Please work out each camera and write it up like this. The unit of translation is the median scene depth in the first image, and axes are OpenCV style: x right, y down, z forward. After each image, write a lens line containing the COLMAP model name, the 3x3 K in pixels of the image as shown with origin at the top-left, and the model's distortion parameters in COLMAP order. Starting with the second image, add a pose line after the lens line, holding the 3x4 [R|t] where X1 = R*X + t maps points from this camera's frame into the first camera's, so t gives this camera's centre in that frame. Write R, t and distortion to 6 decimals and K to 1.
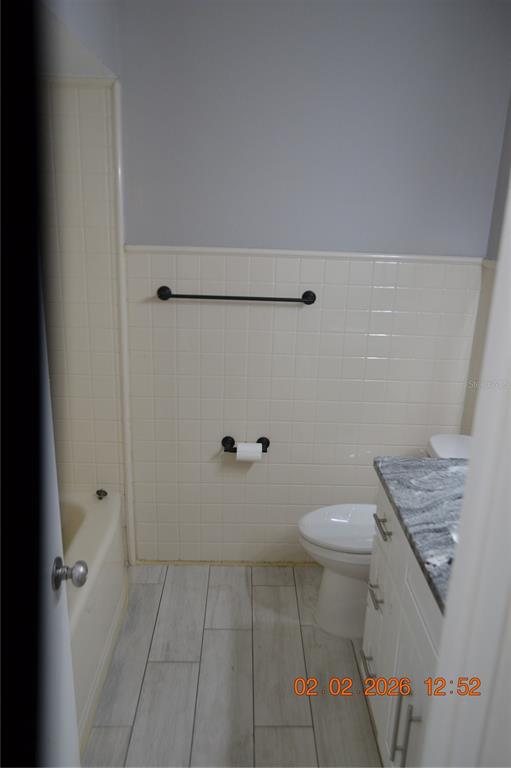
lens RADIAL K [[622.1, 0, 270.4], [0, 622.1, 389.5], [0, 0, 1]] dist [0.009614, 0.001882]
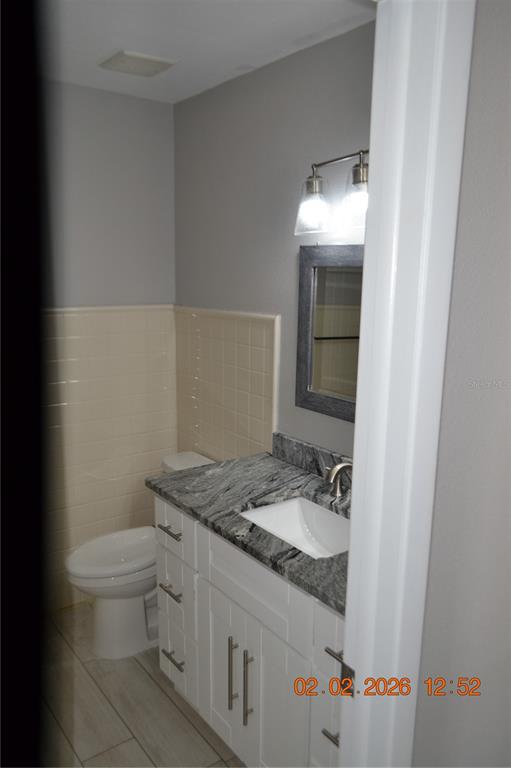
lens RADIAL K [[622.1, 0, 270.4], [0, 622.1, 389.5], [0, 0, 1]] dist [0.009614, 0.001882]
pose [[0.817266, -0.146336, 0.557370, -0.283173], [0.188854, 0.981819, -0.019140, 0.012897], [-0.544435, 0.120904, 0.830044, -0.116633]]
